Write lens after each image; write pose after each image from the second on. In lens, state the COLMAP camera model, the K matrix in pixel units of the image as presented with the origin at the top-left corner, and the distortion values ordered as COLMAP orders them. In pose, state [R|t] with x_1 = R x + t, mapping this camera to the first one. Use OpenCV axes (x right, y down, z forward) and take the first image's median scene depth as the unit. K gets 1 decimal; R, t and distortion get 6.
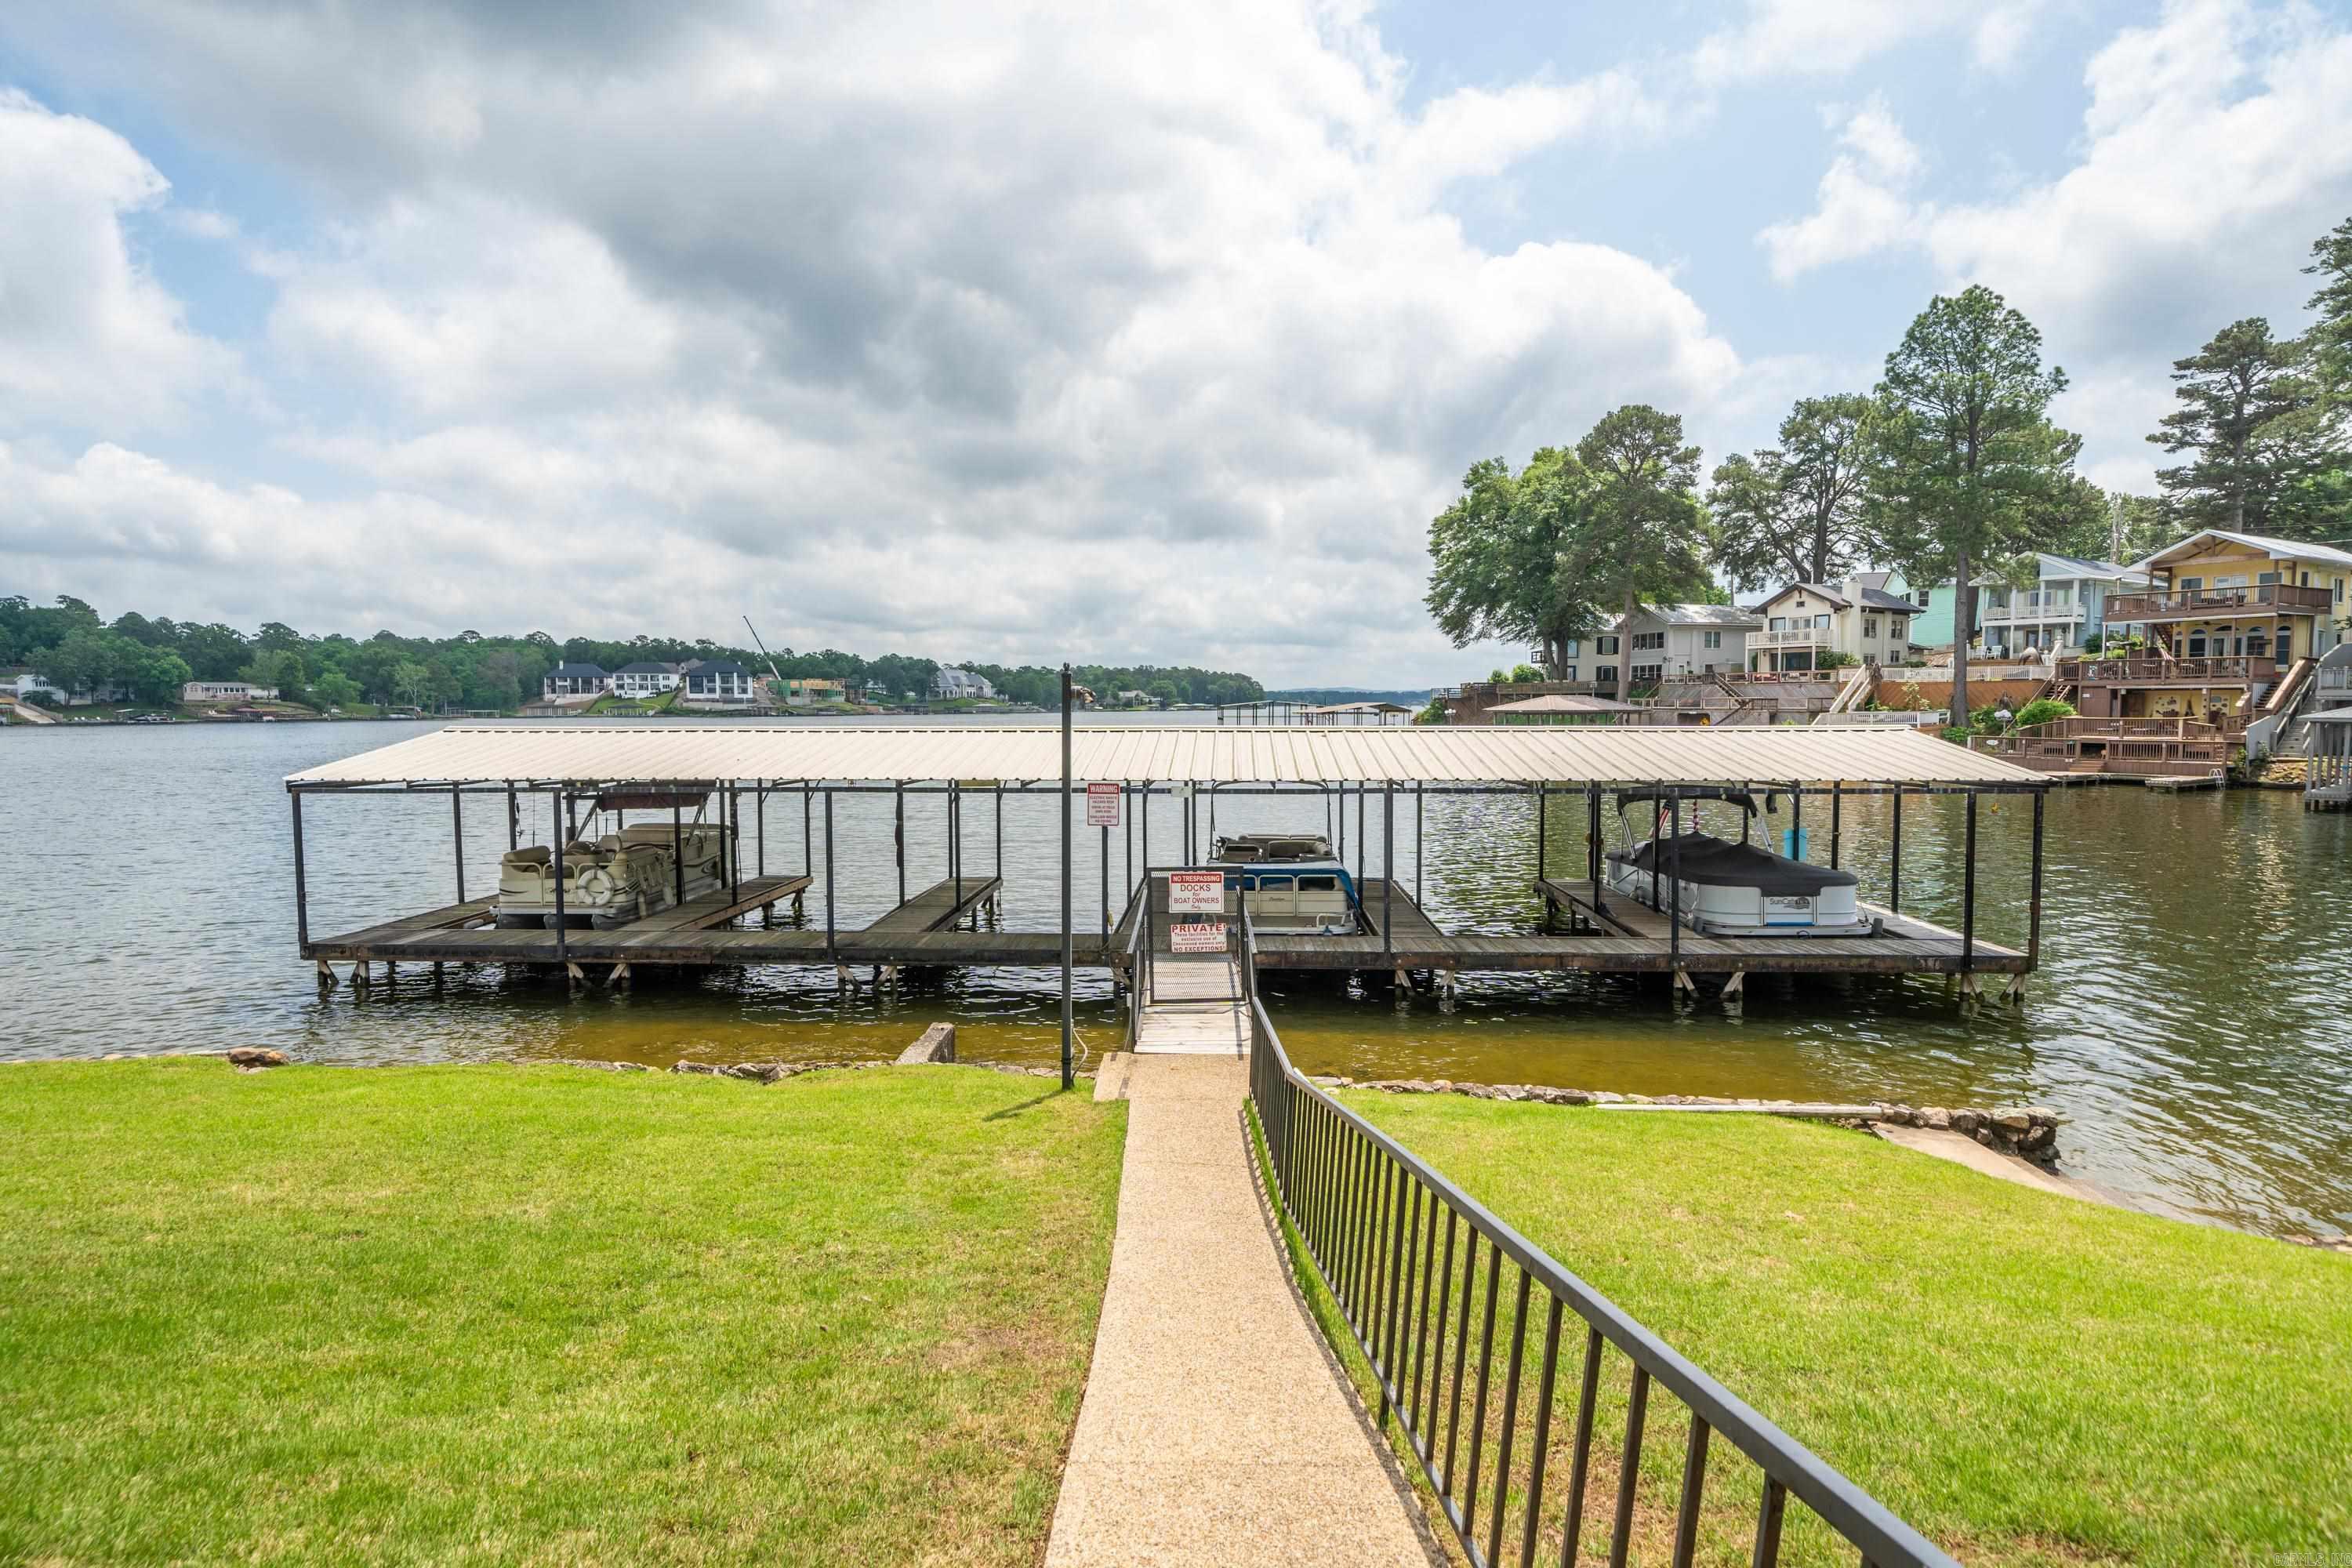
lens RADIAL K [[1240.9, 0, 1160.2], [0, 1240.9, 780.7], [0, 0, 1]] dist [0.009862, -0.003586]
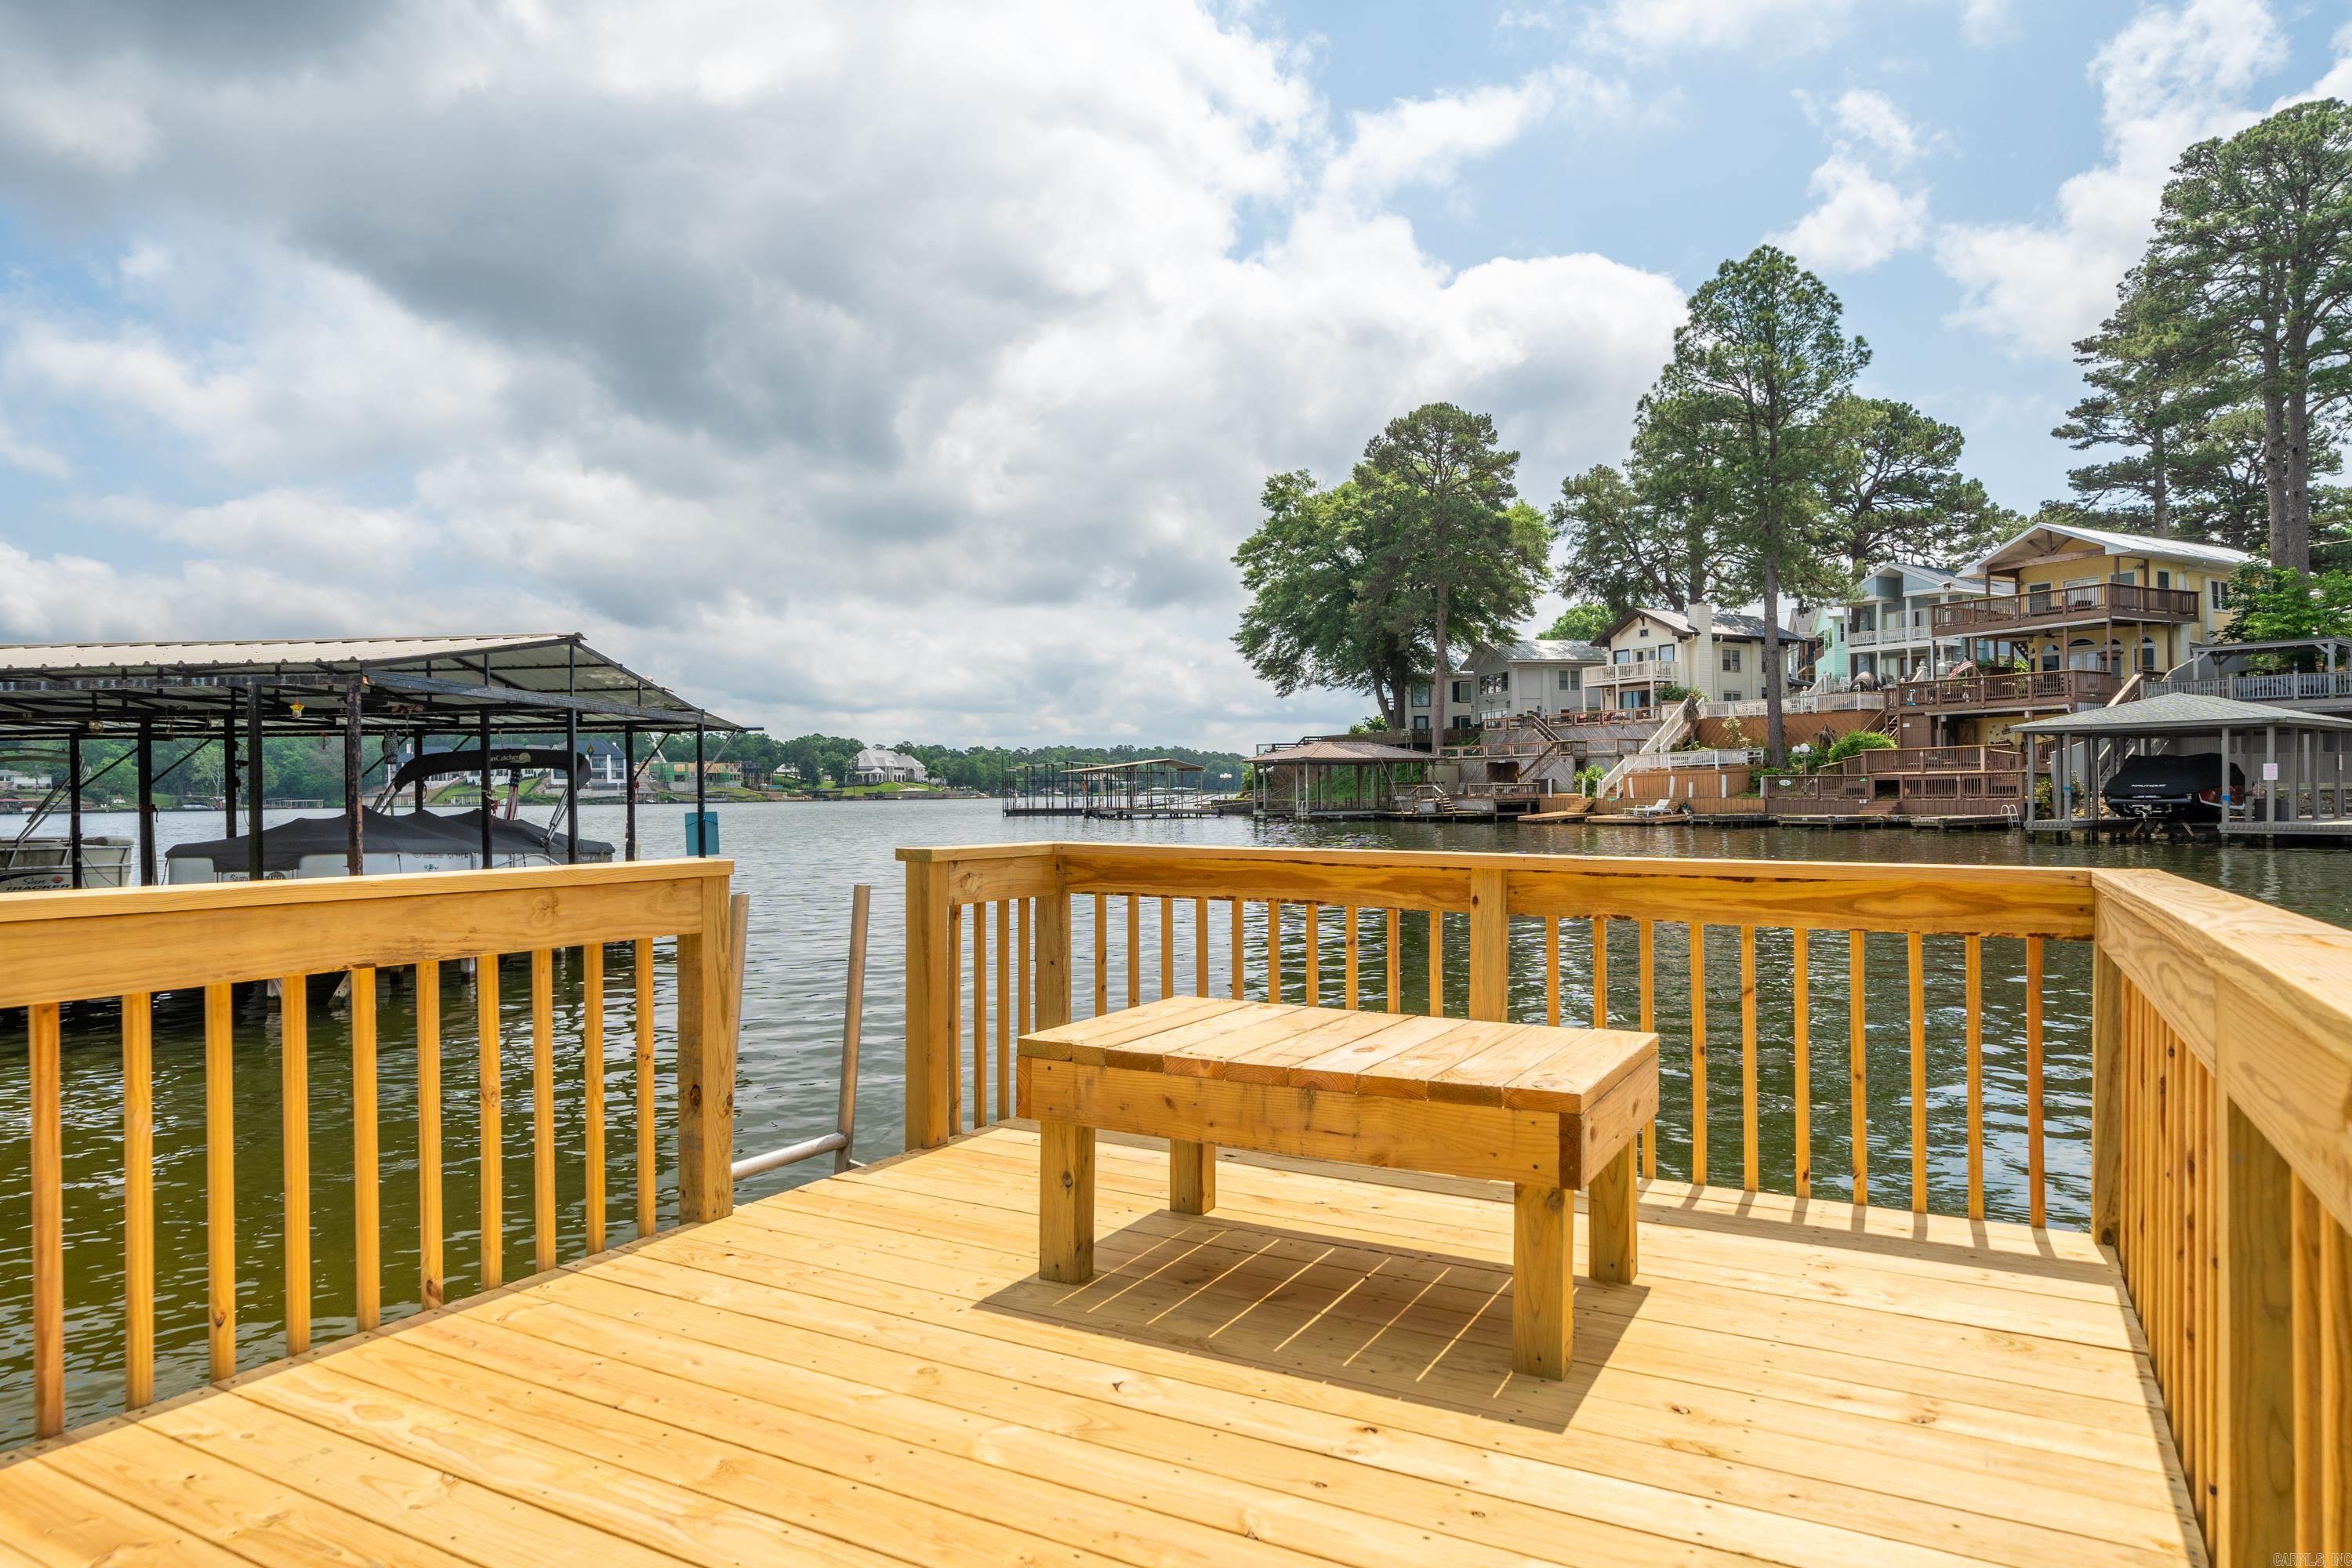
lens RADIAL K [[1418.8, 0, 1090.3], [0, 1418.8, 807.7], [0, 0, 1]] dist [-0.011381, 0.007350]
pose [[0.999365, -0.014791, -0.032426, 0.164953], [0.013211, 0.998741, -0.048403, 0.017378], [0.033101, 0.047944, 0.998301, 0.034838]]
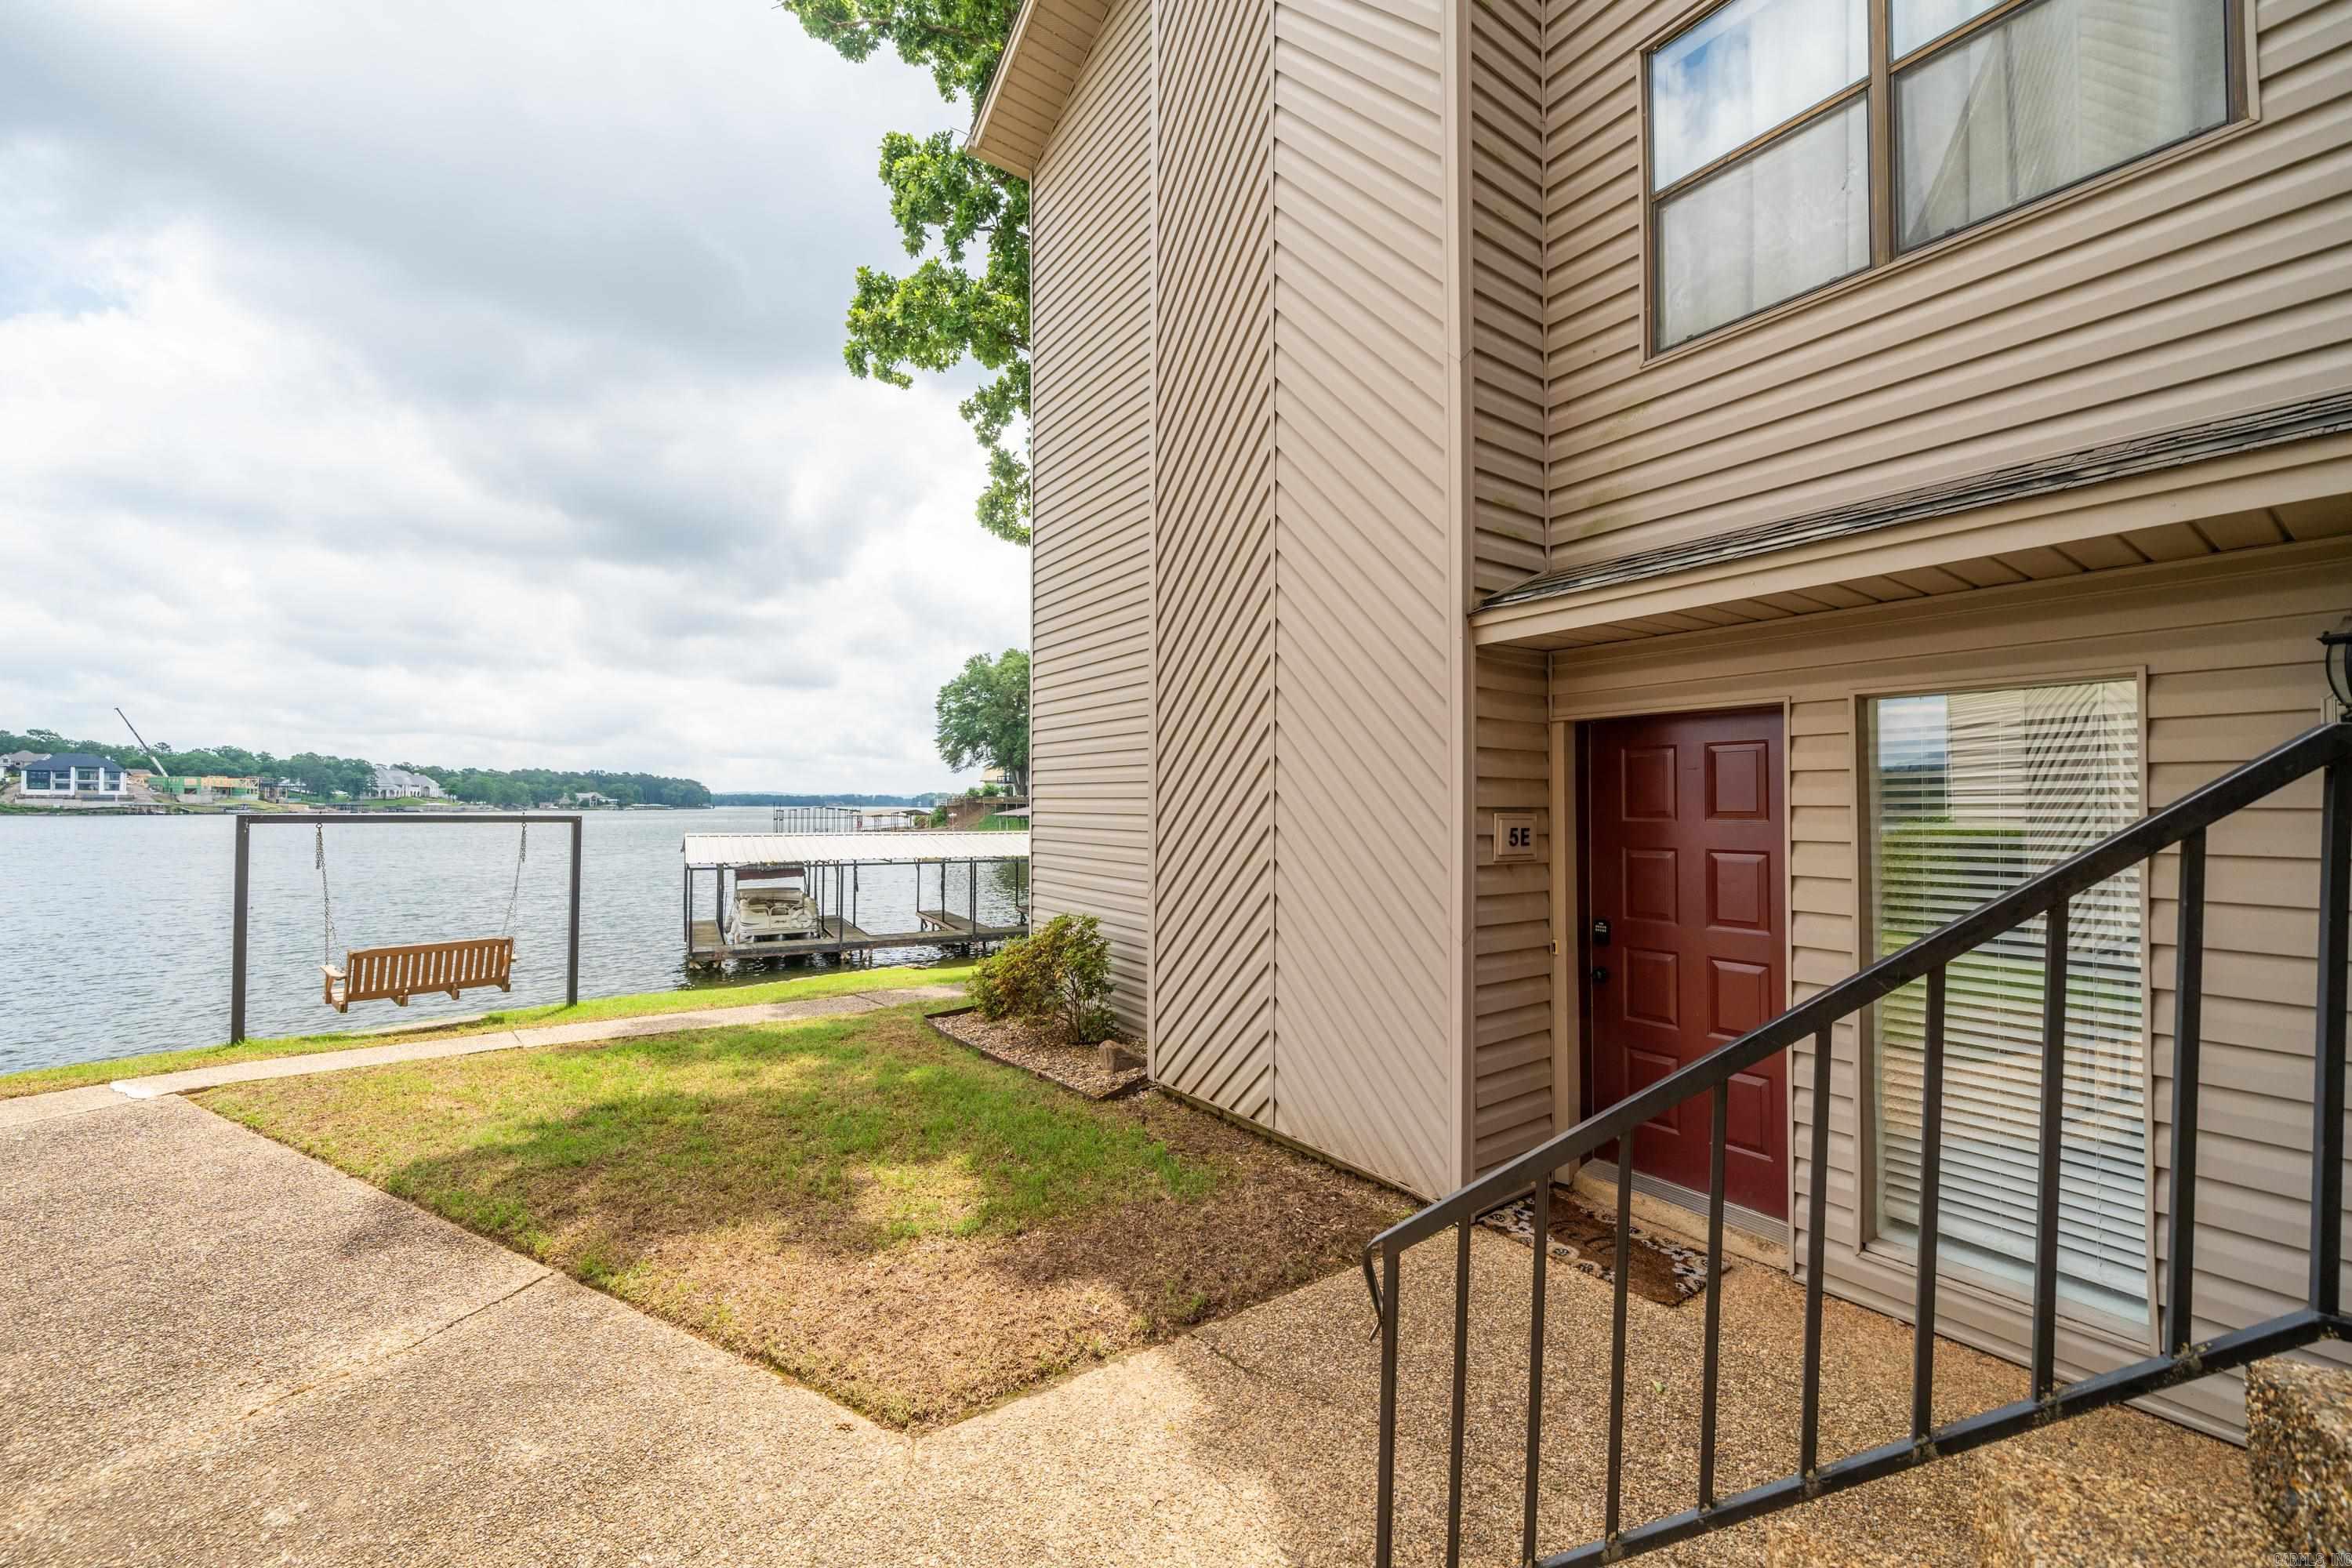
lens RADIAL K [[894.2, 0, 1211.9], [0, 894.2, 786.3], [0, 0, 1]] dist [-0.003833, -0.000461]
pose [[0.830678, 0.019364, 0.556416, -0.126487], [0.027464, 0.996753, -0.075689, 0.001087], [-0.556075, 0.078155, 0.827449, -0.089802]]
